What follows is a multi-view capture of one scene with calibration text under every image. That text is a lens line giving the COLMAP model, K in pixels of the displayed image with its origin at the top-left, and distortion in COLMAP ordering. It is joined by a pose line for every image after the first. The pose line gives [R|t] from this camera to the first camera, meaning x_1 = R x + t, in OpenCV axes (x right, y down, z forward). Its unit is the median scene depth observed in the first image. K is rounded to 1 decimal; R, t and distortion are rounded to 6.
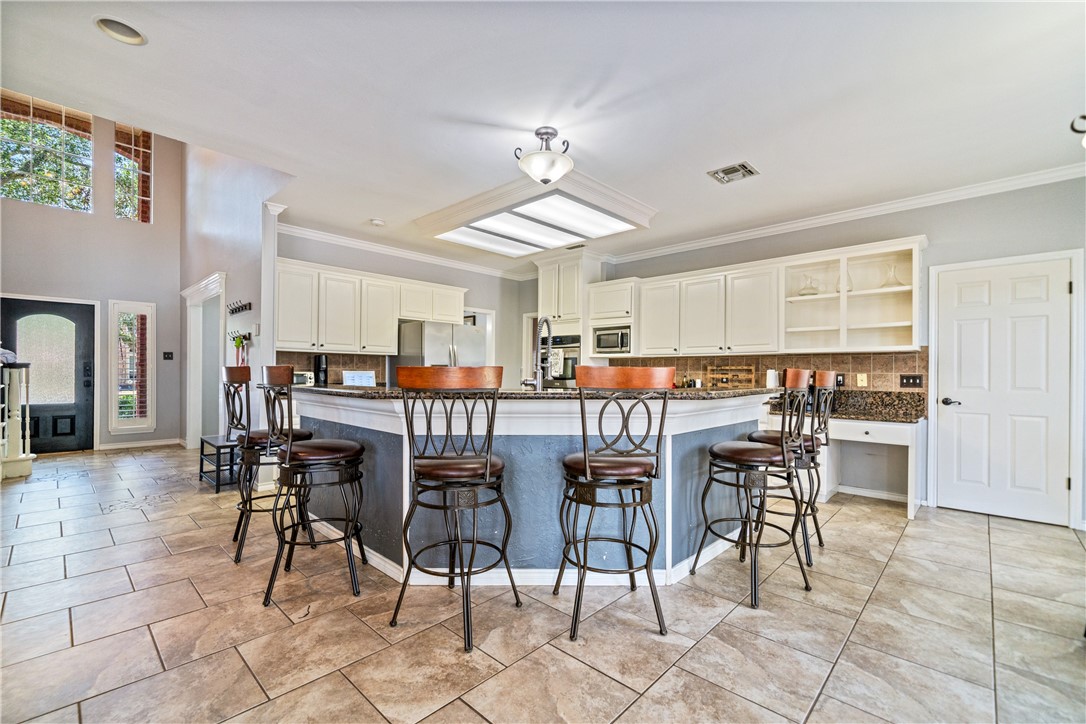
lens RADIAL K [[469.3, 0, 543.9], [0, 469.3, 373.3], [0, 0, 1]] dist [0.001539, 0.000286]
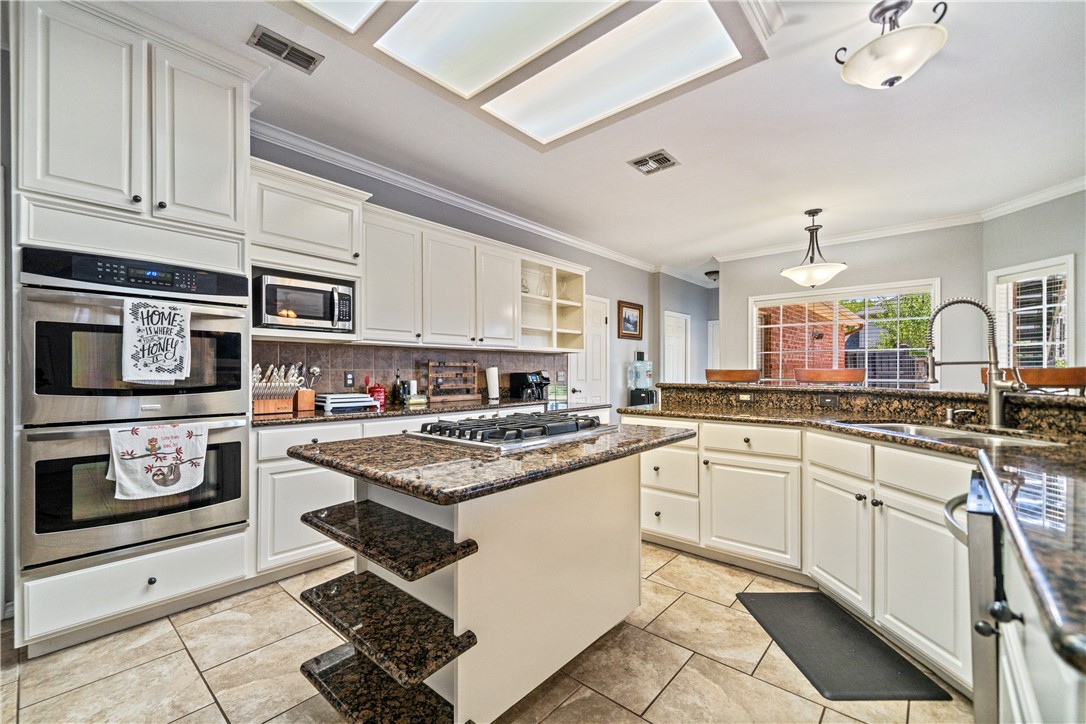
lens RADIAL K [[447.6, 0, 538.2], [0, 447.6, 368.7], [0, 0, 1]] dist [-0.000250, -0.000007]
pose [[-0.047049, -0.000849, 0.998892, -0.327795], [0.002703, 0.999996, 0.000977, -0.004587], [-0.998889, 0.002746, -0.047046, 0.824216]]
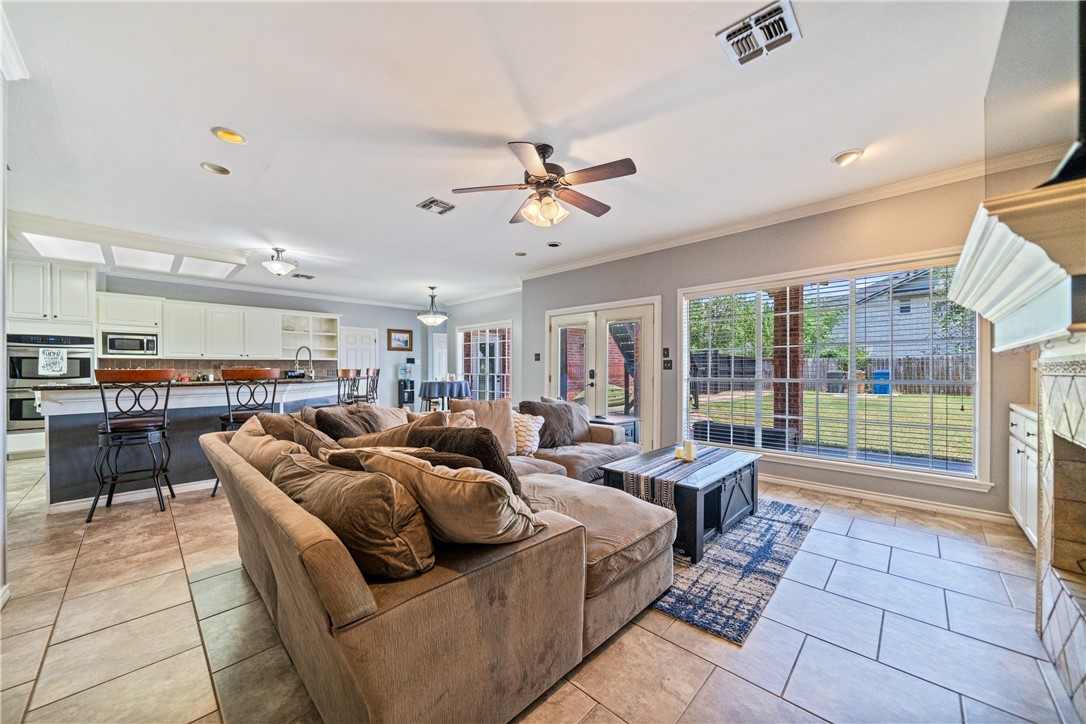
lens RADIAL K [[394.2, 0, 544.5], [0, 394.2, 367.0], [0, 0, 1]] dist [-0.000127, -0.000147]
pose [[-0.008046, -0.000560, 0.999967, -0.908016], [0.008615, 0.999963, 0.000629, -0.003695], [-0.999931, 0.008620, -0.008041, -0.050121]]
